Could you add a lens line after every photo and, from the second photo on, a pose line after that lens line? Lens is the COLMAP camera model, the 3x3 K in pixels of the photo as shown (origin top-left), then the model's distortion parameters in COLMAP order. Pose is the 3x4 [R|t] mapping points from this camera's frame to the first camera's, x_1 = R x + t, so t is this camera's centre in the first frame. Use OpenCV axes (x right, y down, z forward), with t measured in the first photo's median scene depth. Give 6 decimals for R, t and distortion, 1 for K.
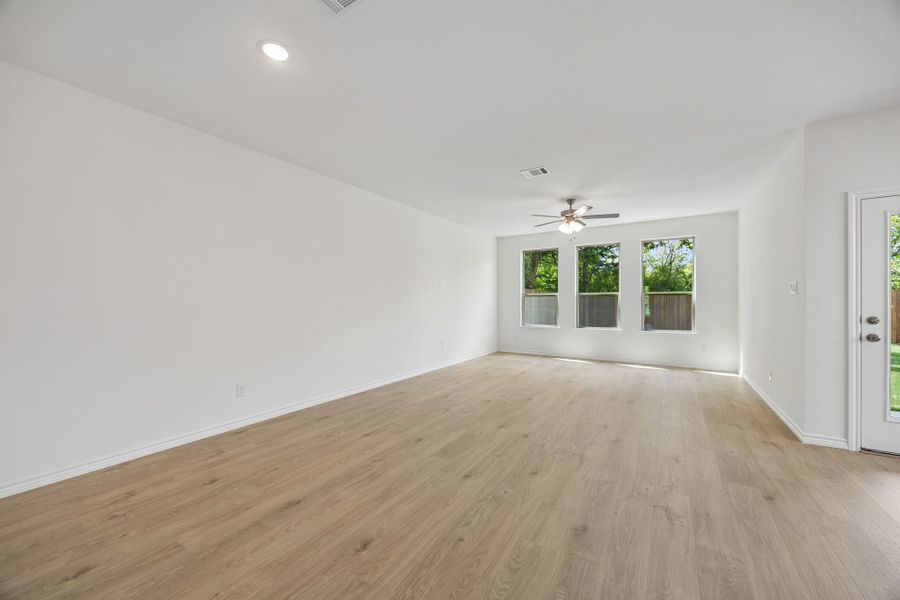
lens RADIAL K [[340.7, 0, 448.6], [0, 340.7, 298.6], [0, 0, 1]] dist [-0.000167, 0.000240]
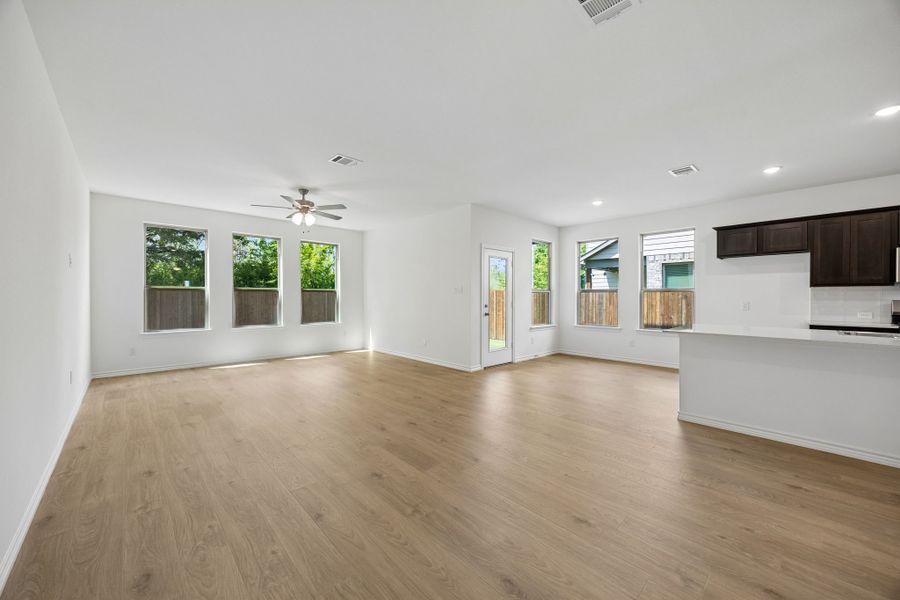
lens RADIAL K [[340.7, 0, 448.6], [0, 340.7, 298.6], [0, 0, 1]] dist [-0.000167, 0.000240]
pose [[0.243968, -0.004307, 0.969774, -0.444680], [-0.007739, 0.999950, 0.006388, 0.003574], [-0.969752, -0.009064, 0.243922, 0.366241]]
